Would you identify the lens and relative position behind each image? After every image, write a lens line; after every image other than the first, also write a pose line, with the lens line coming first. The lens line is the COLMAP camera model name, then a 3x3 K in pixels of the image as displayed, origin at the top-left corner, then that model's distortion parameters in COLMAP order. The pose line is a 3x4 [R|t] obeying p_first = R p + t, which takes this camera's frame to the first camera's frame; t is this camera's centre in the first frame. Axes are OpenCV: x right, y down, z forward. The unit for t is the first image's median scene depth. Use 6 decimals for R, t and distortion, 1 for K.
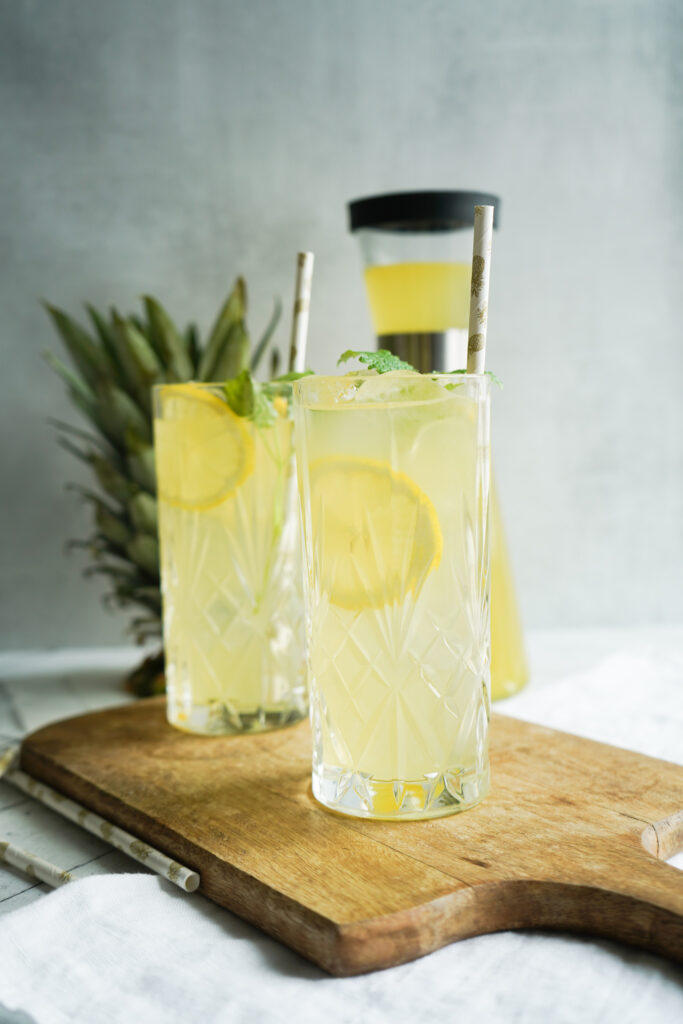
lens RADIAL K [[1131.3, 0, 352.6], [0, 1131.3, 508.5], [0, 0, 1]] dist [0.010133, 0.000000]
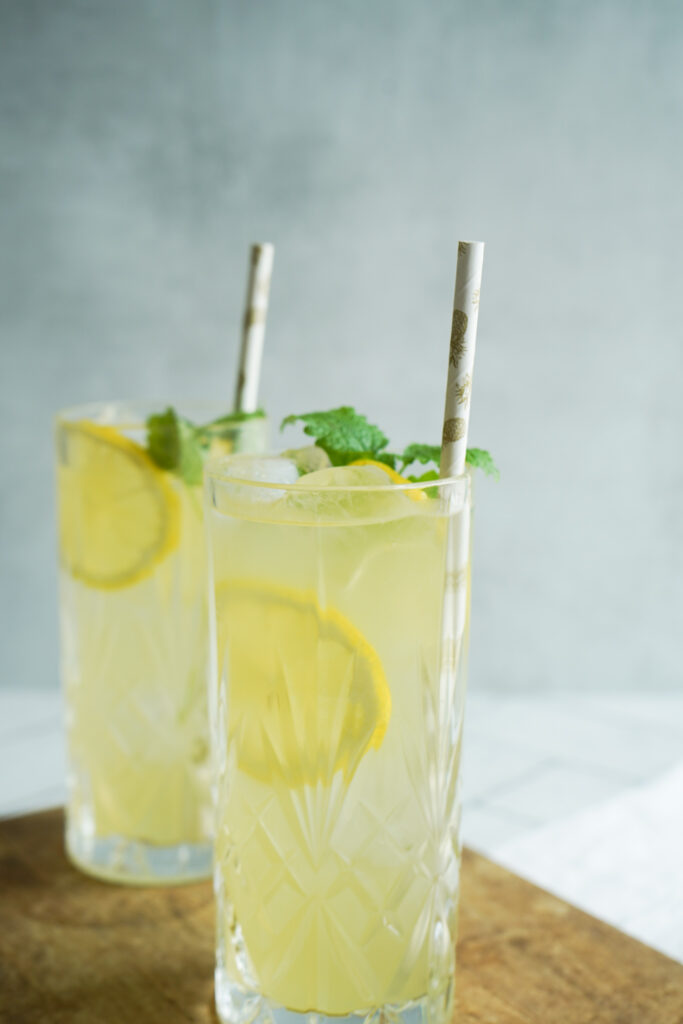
lens RADIAL K [[1459.8, 0, 352.3], [0, 1459.8, 515.0], [0, 0, 1]] dist [0.014453, 0.000000]
pose [[0.996328, 0.048829, -0.070330, 0.097275], [-0.042943, 0.995632, 0.082901, -0.142963], [0.074071, -0.079576, 0.994073, 0.060007]]
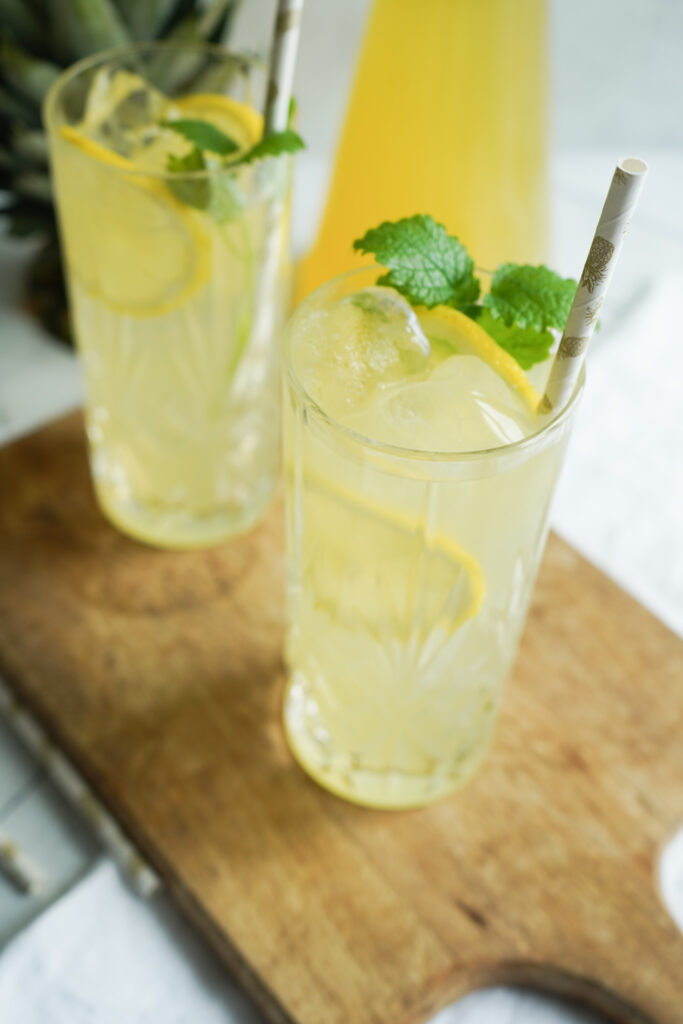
lens RADIAL K [[1323.8, 0, 332.9], [0, 1323.8, 507.3], [0, 0, 1]] dist [0.012427, 0.000000]
pose [[0.997706, 0.034105, 0.058483, -0.058505], [-0.064250, 0.749278, 0.659132, -0.483028], [-0.021340, -0.661377, 0.749750, 0.327062]]
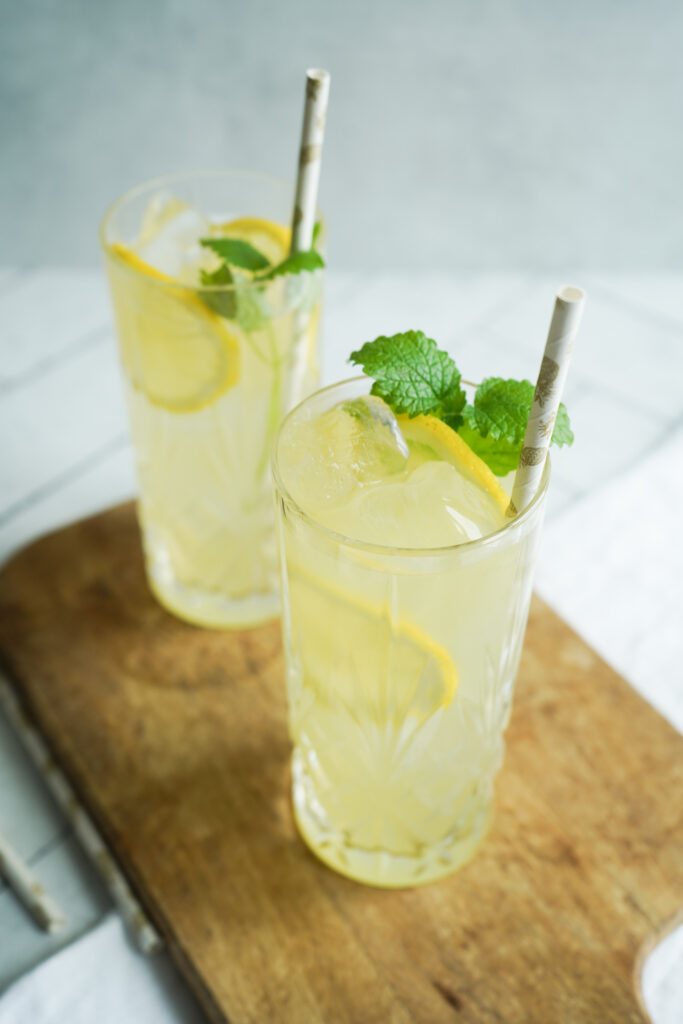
lens RADIAL K [[1300.2, 0, 337.3], [0, 1300.2, 505.8], [0, 0, 1]] dist [0.017147, 0.000000]
pose [[0.994899, 0.086351, -0.052147, 0.029709], [-0.037104, 0.793960, 0.606837, -0.514688], [0.093804, -0.601807, 0.793114, 0.292278]]
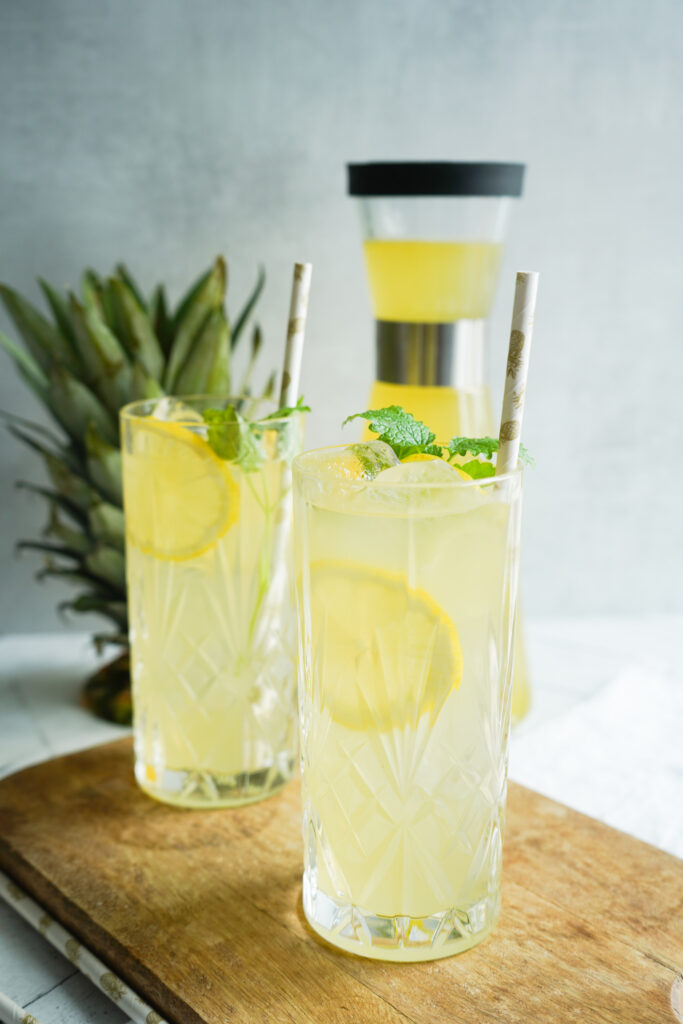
lens RADIAL K [[1228.7, 0, 351.3], [0, 1228.7, 509.6], [0, 0, 1]] dist [0.014925, 0.000000]
pose [[0.999145, 0.024582, 0.033229, -0.034110], [-0.028676, 0.991234, 0.128970, -0.174578], [-0.029768, -0.129813, 0.991092, 0.066134]]
